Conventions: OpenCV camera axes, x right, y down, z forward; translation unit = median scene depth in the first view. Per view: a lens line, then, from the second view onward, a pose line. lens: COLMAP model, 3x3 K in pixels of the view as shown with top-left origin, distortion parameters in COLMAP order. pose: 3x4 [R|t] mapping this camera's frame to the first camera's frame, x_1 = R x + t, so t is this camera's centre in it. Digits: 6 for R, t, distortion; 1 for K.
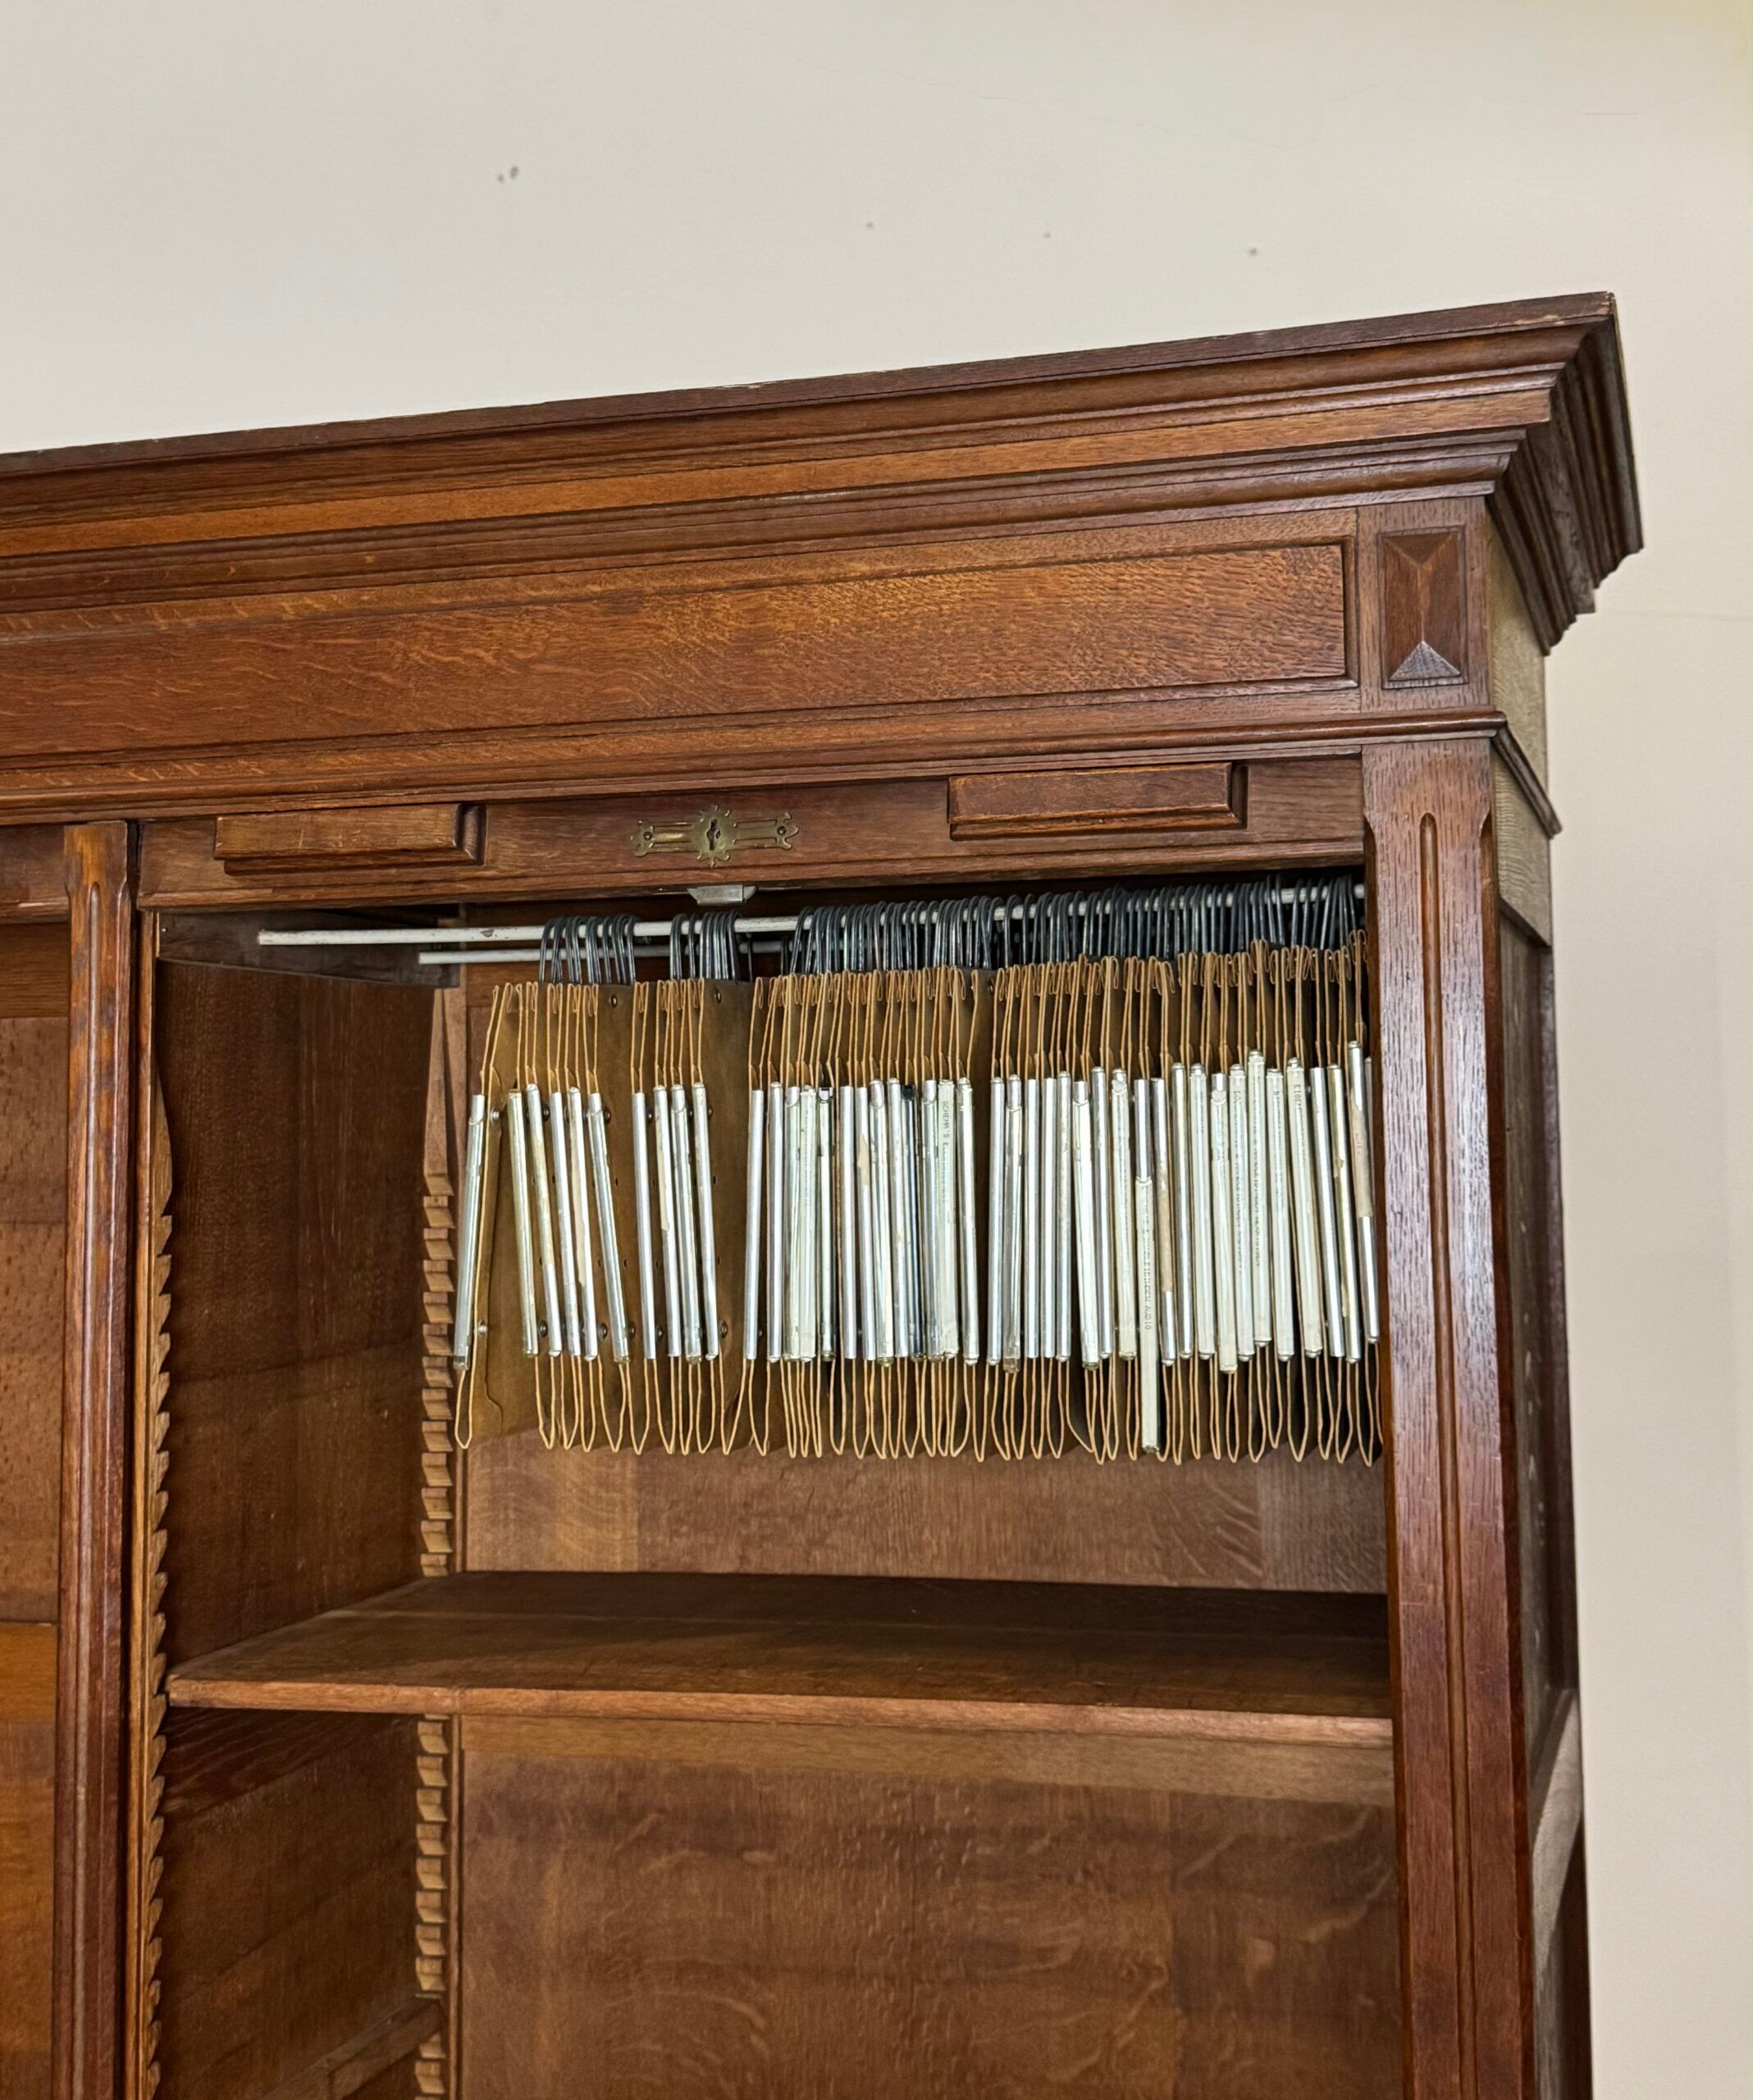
lens RADIAL K [[2661.8, 0, 912.1], [0, 2661.8, 940.6], [0, 0, 1]] dist [0.123296, -0.002779]
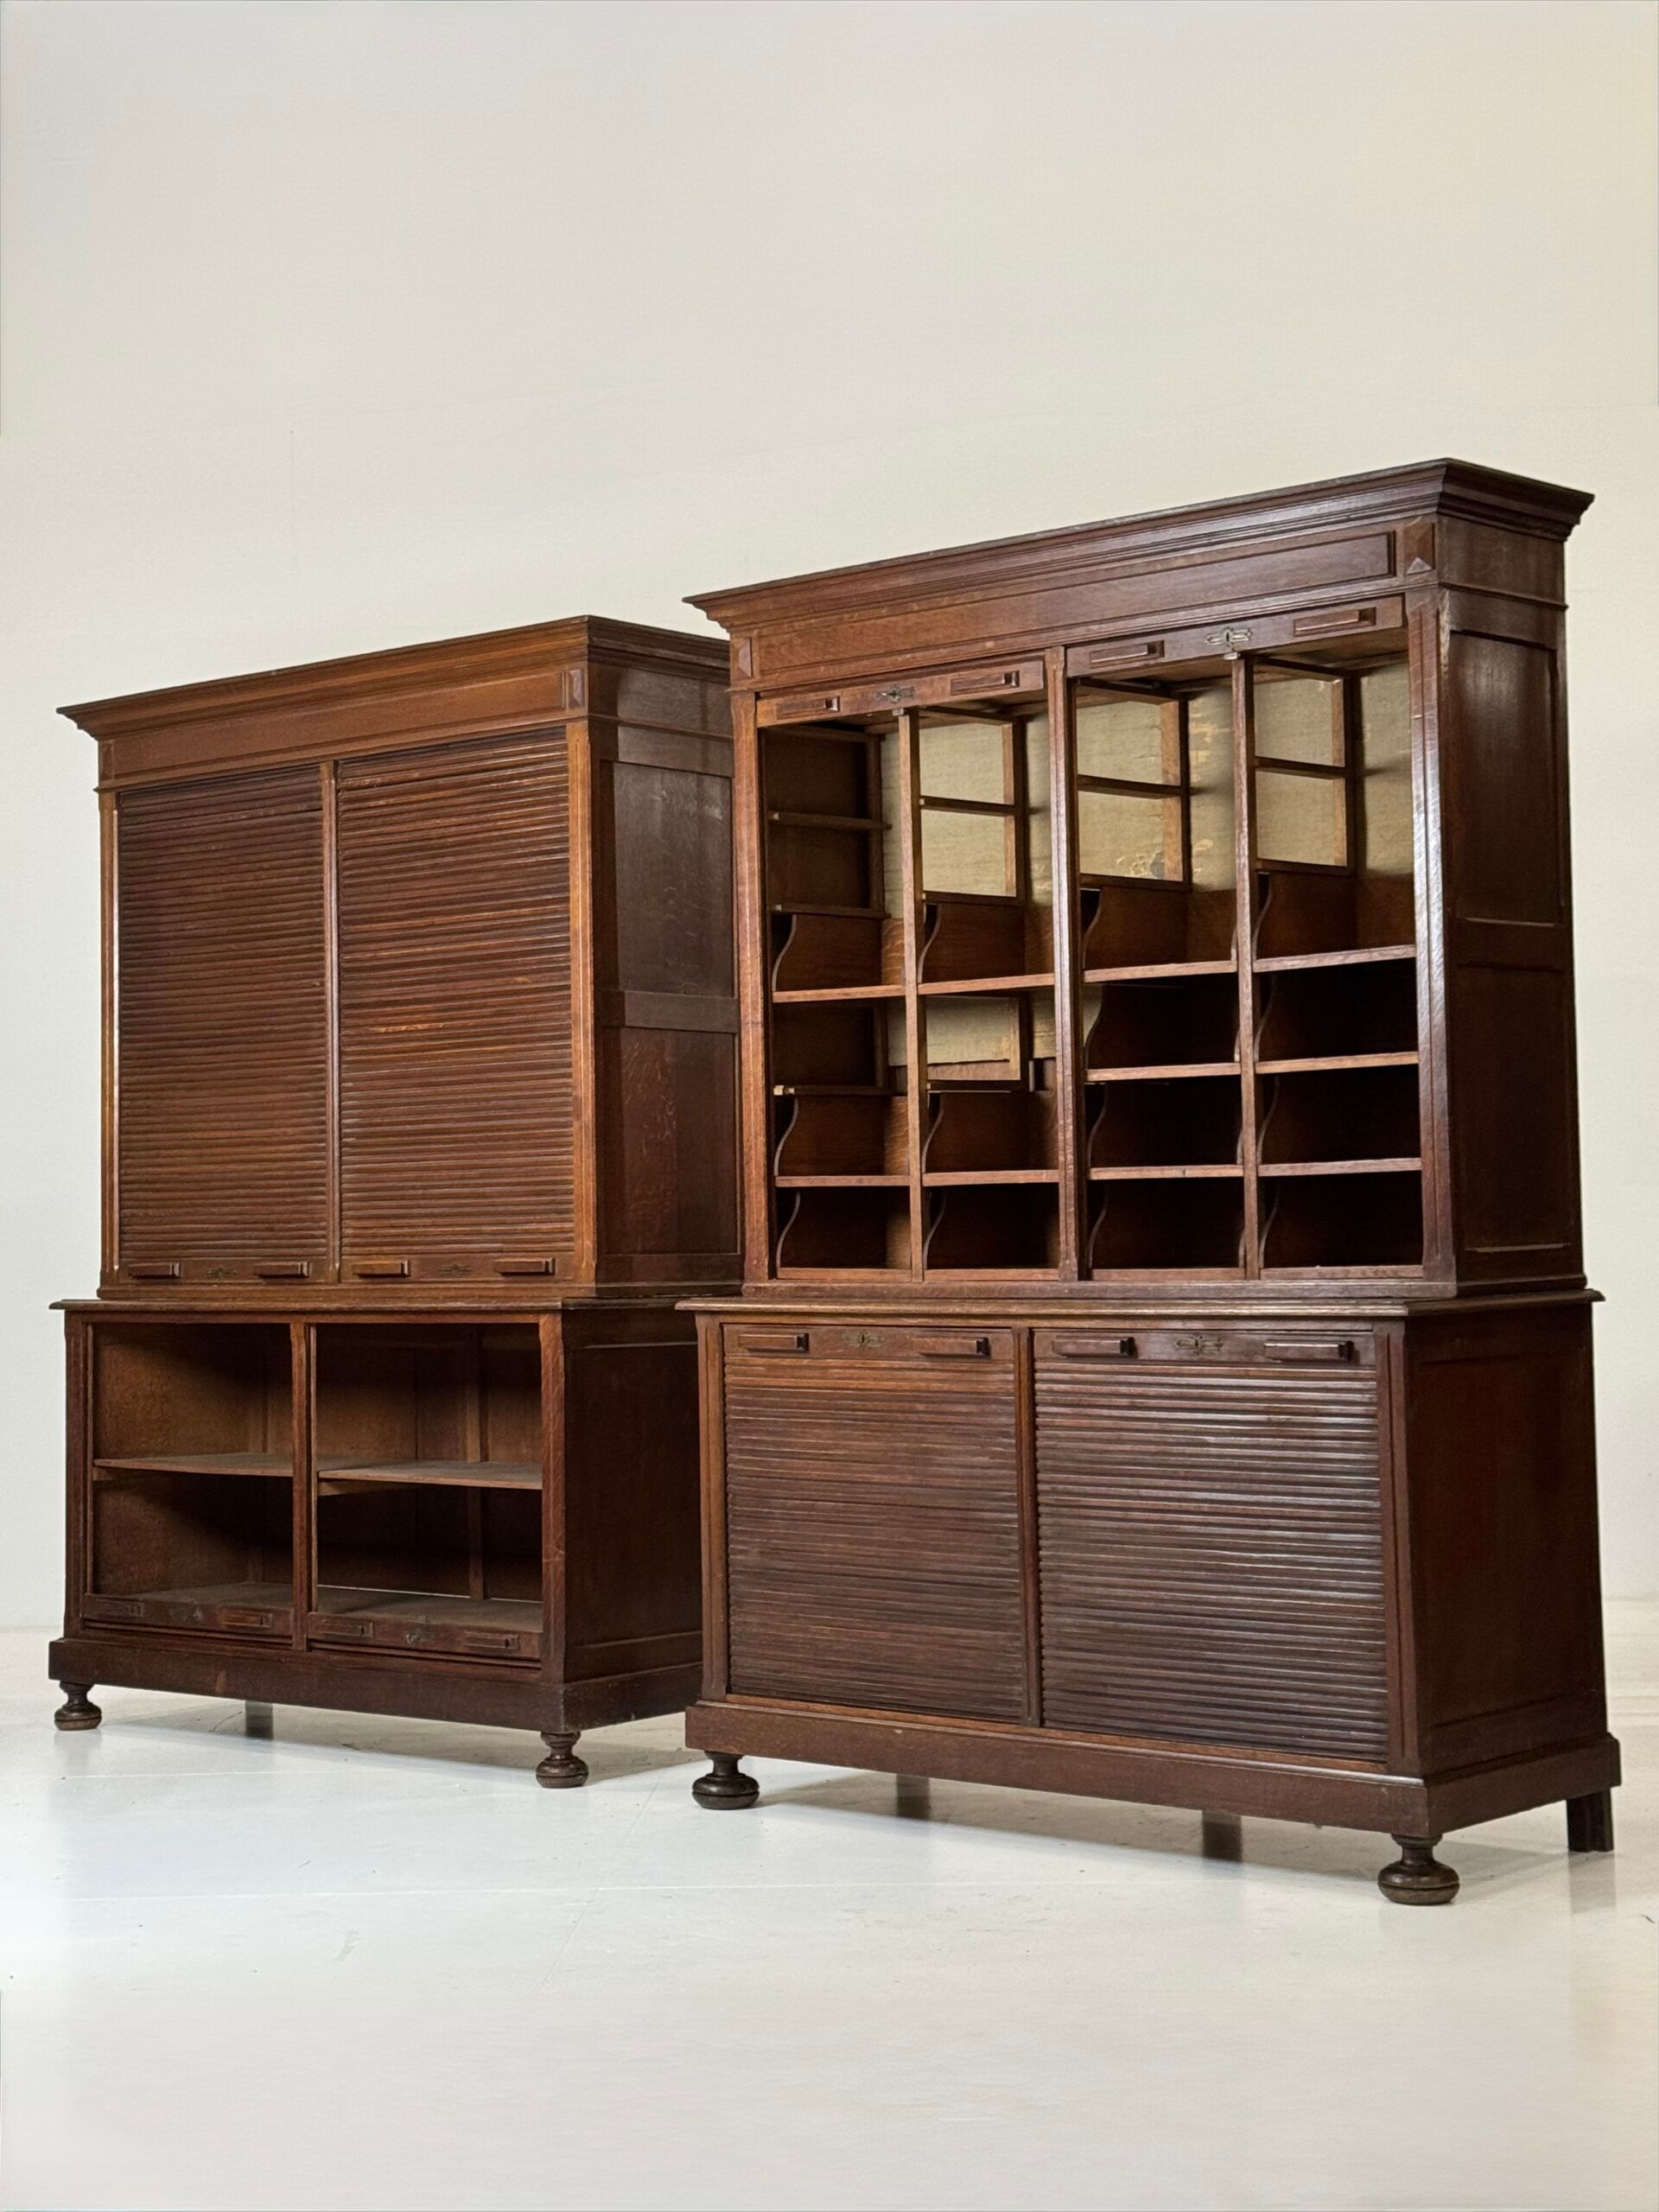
lens RADIAL K [[3573.4, 0, 838.3], [0, 3573.4, 1097.3], [0, 0, 1]] dist [0.152780, 0.102970]
pose [[0.913077, -0.018877, -0.407349, 2.490781], [0.033082, 0.999064, 0.027856, 0.321949], [0.406442, -0.038911, 0.912847, -3.448244]]
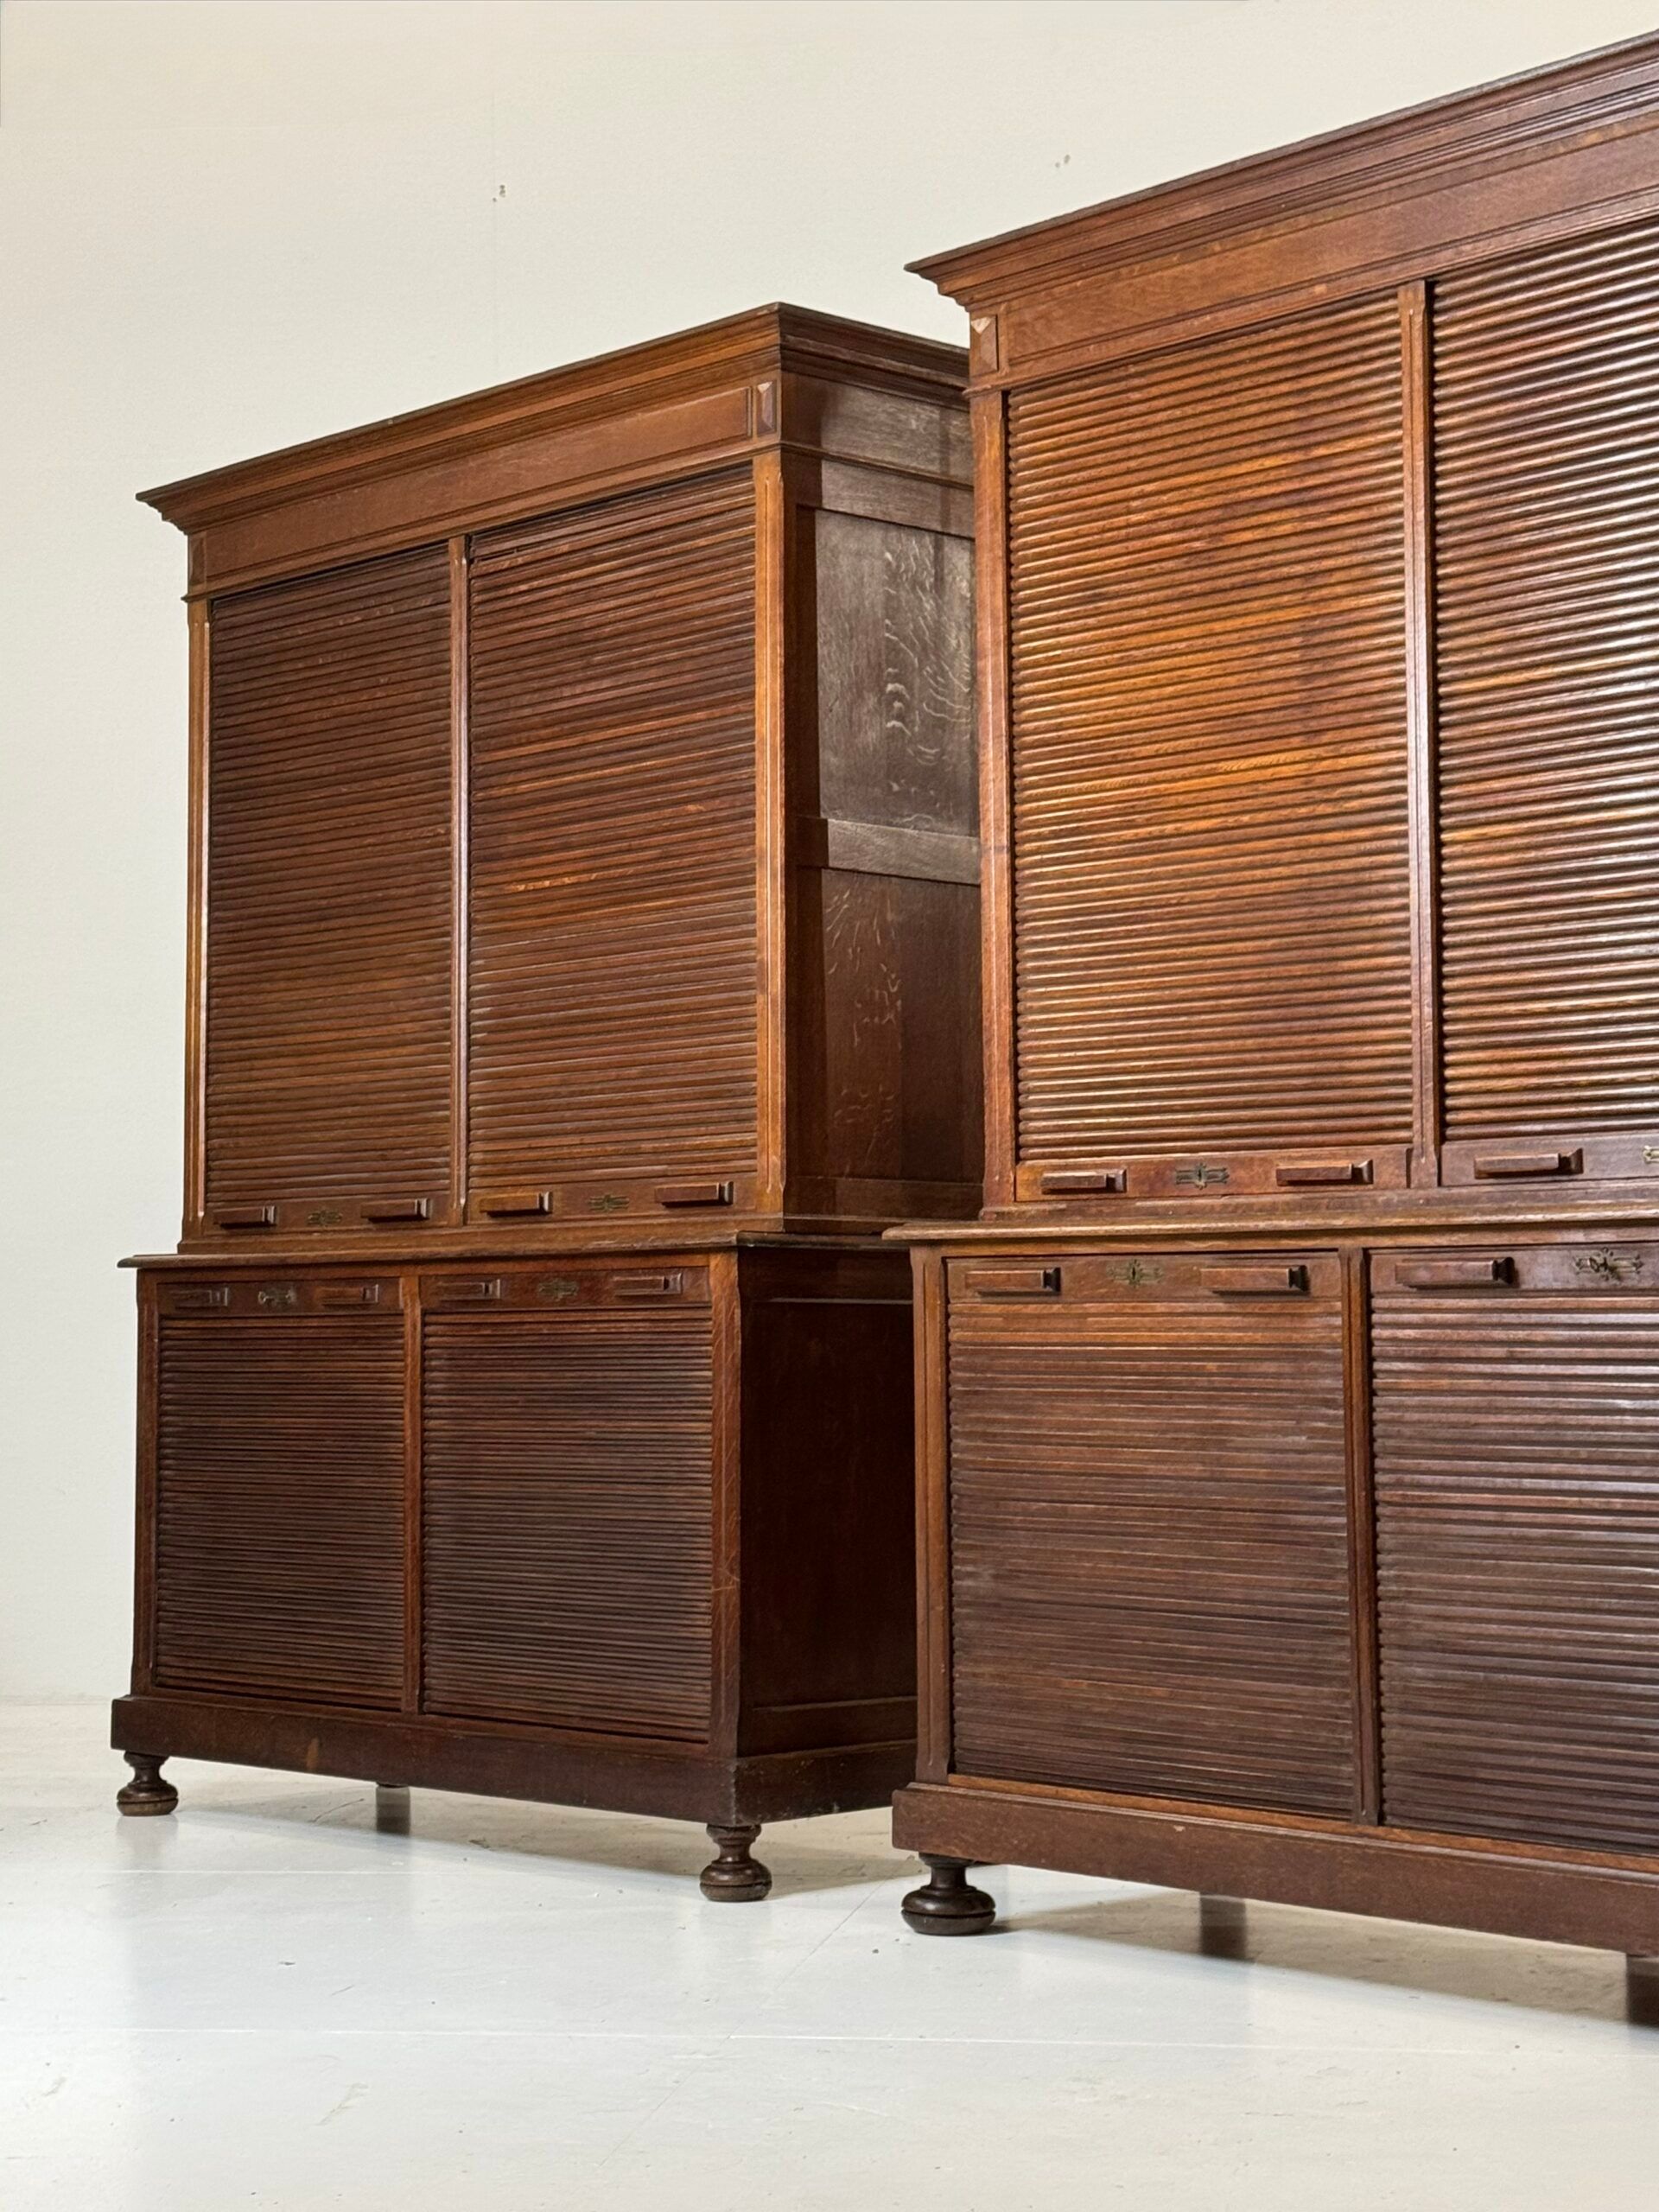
lens RADIAL K [[3979.4, 0, 829.5], [0, 3979.4, 1106.0], [0, 0, 1]] dist [0.142708, 0.110518]
pose [[0.862258, -0.024241, -0.505889, 2.252506], [0.030987, 0.999508, 0.004922, 0.573156], [0.505521, -0.019920, 0.862585, -2.553081]]
